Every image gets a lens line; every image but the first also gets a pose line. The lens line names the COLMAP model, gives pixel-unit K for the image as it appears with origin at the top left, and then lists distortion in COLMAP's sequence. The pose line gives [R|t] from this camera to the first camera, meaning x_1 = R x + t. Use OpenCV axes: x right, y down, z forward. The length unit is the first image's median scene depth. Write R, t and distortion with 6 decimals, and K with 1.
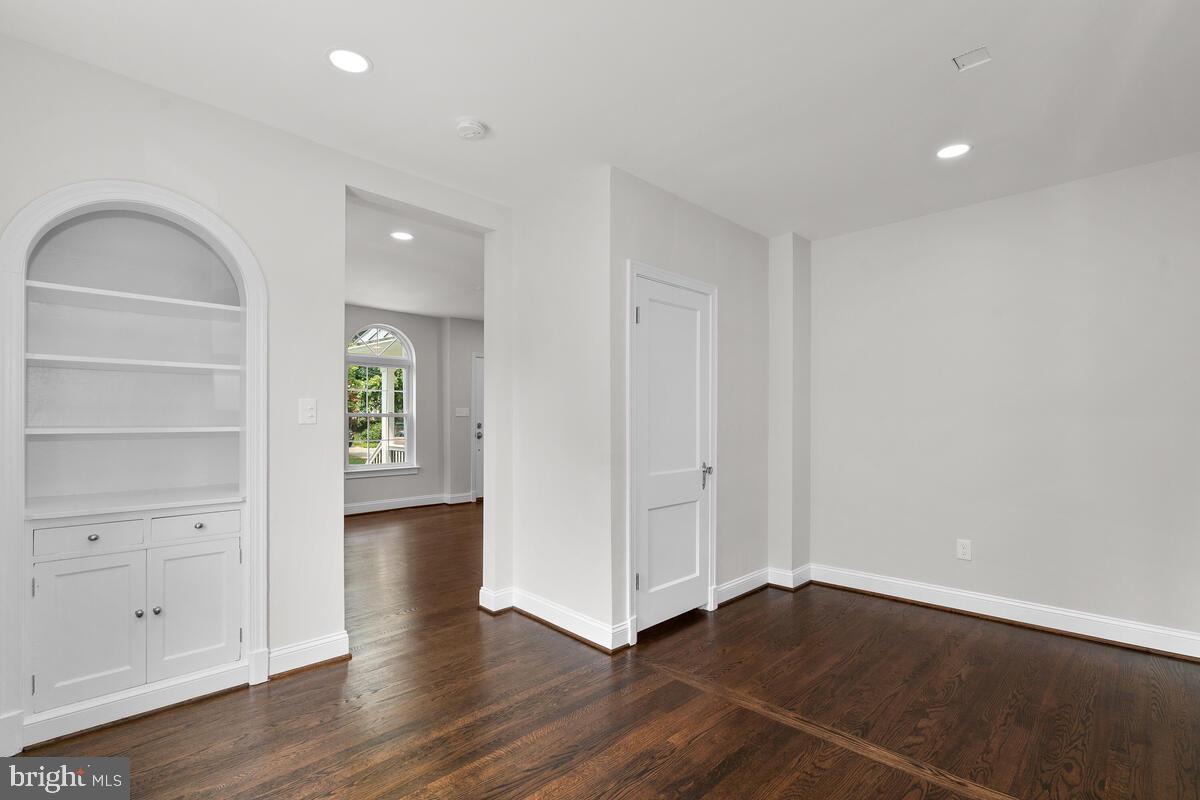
lens RADIAL K [[555.2, 0, 599.8], [0, 555.2, 403.5], [0, 0, 1]] dist [-0.008608, 0.002389]
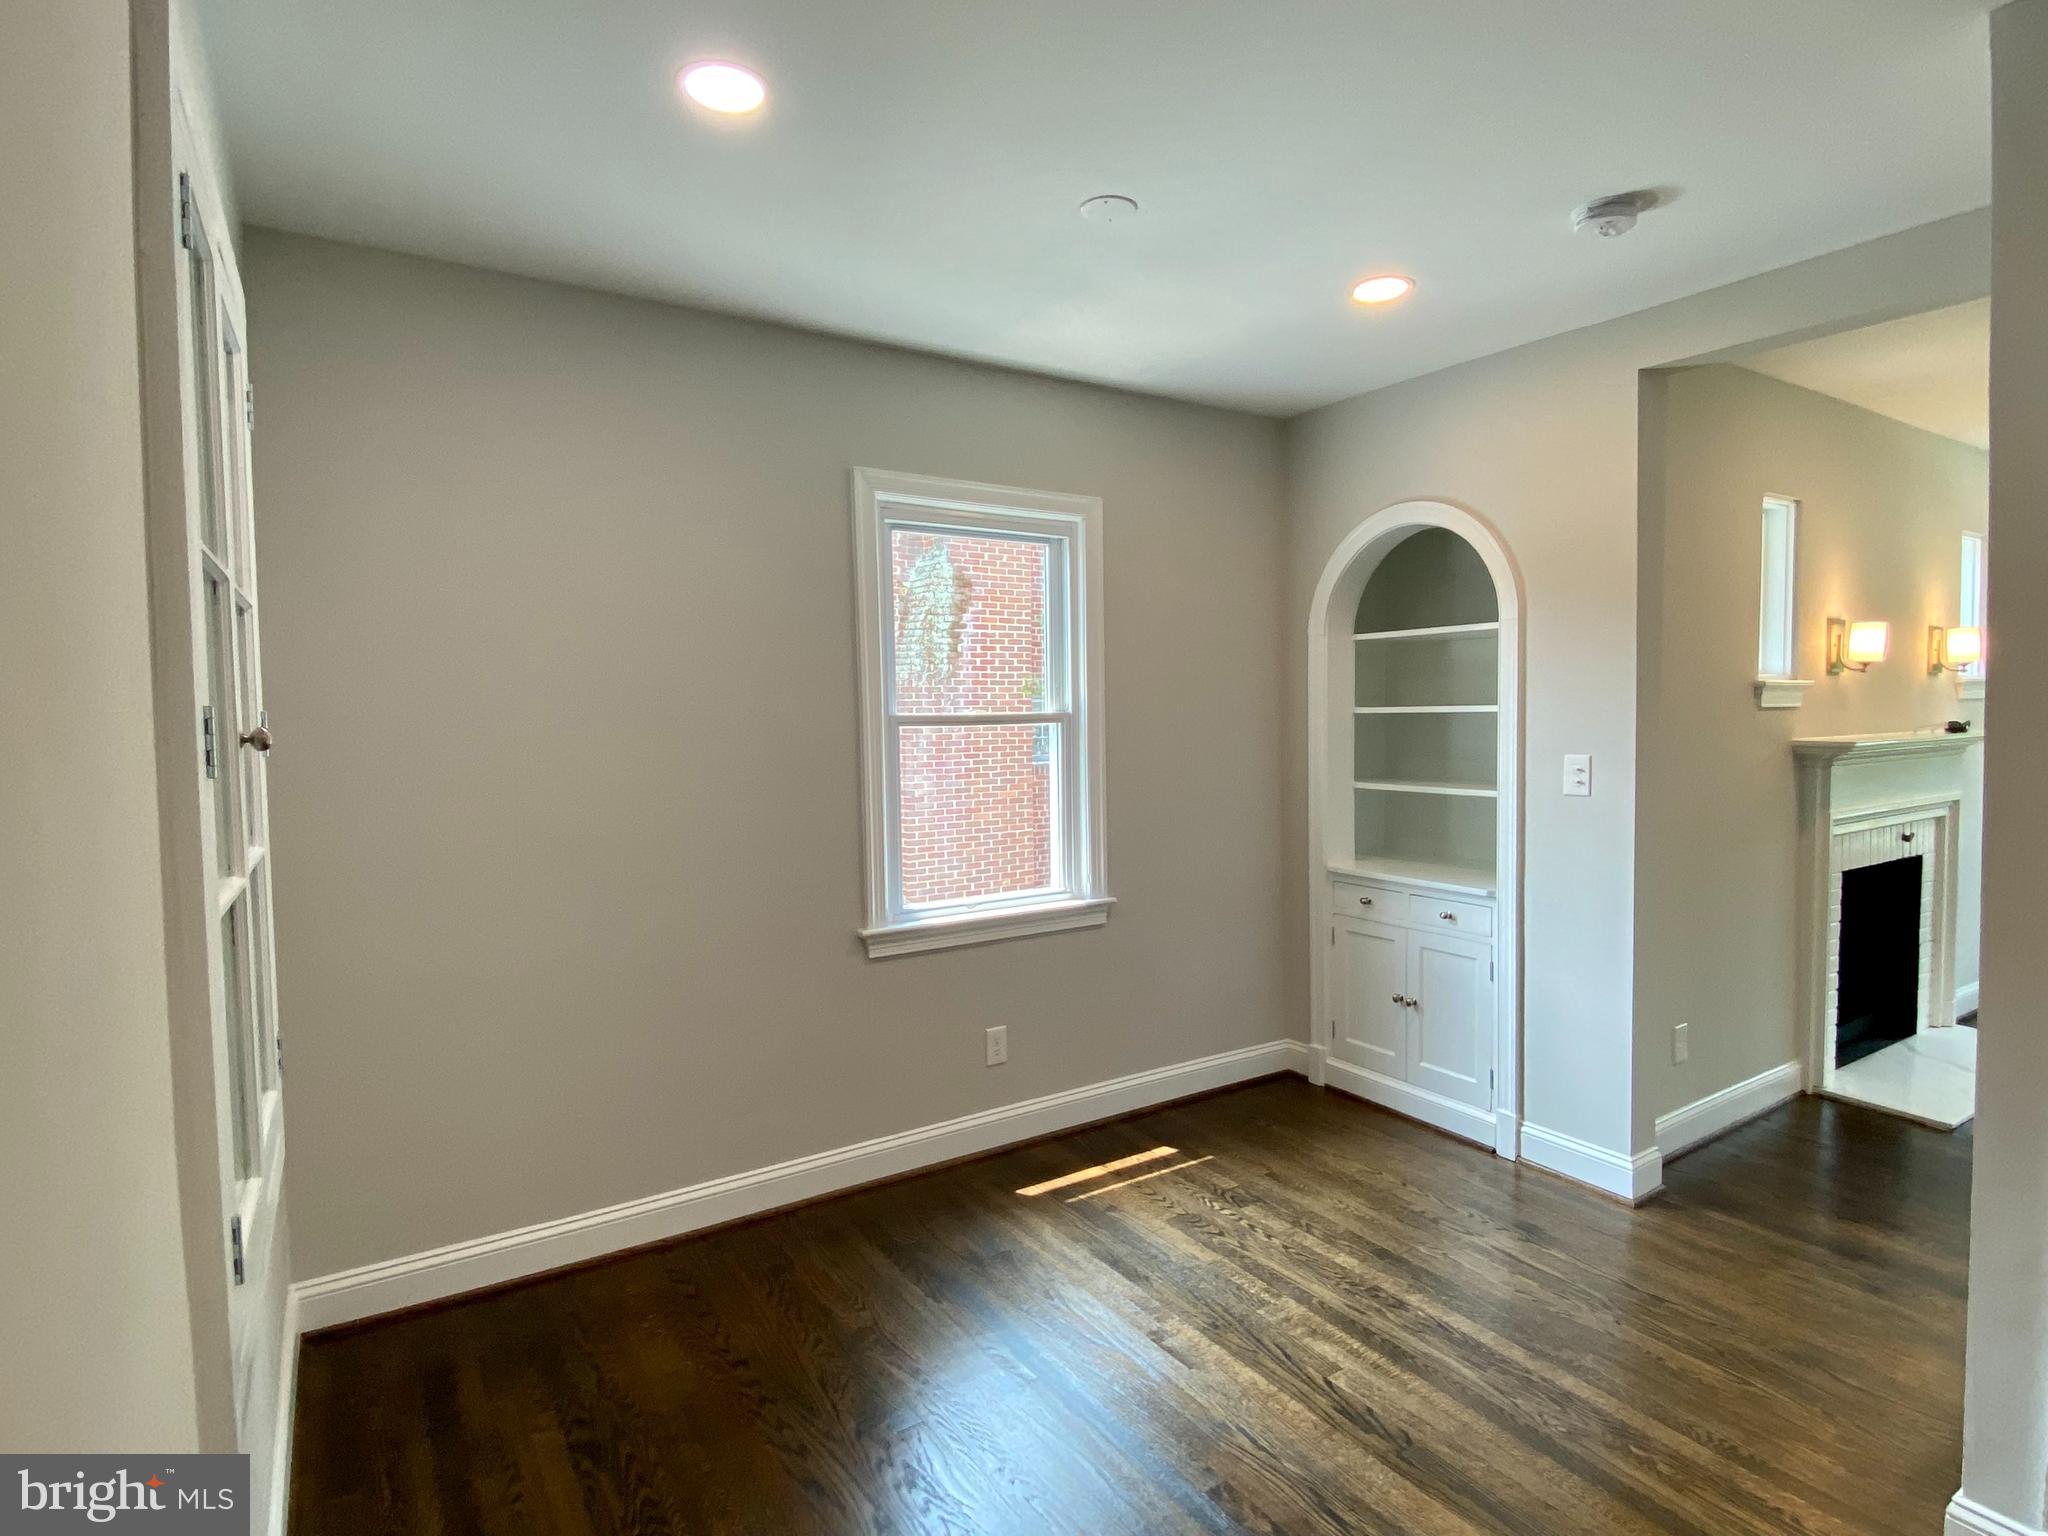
lens RADIAL K [[1044.4, 0, 1022.7], [0, 1044.4, 766.3], [0, 0, 1]] dist [-0.000476, -0.000174]
pose [[-0.201265, 0.054493, -0.978020, 0.913413], [0.030805, 0.998310, 0.049284, -0.089271], [0.979052, -0.020209, -0.202603, 0.787378]]
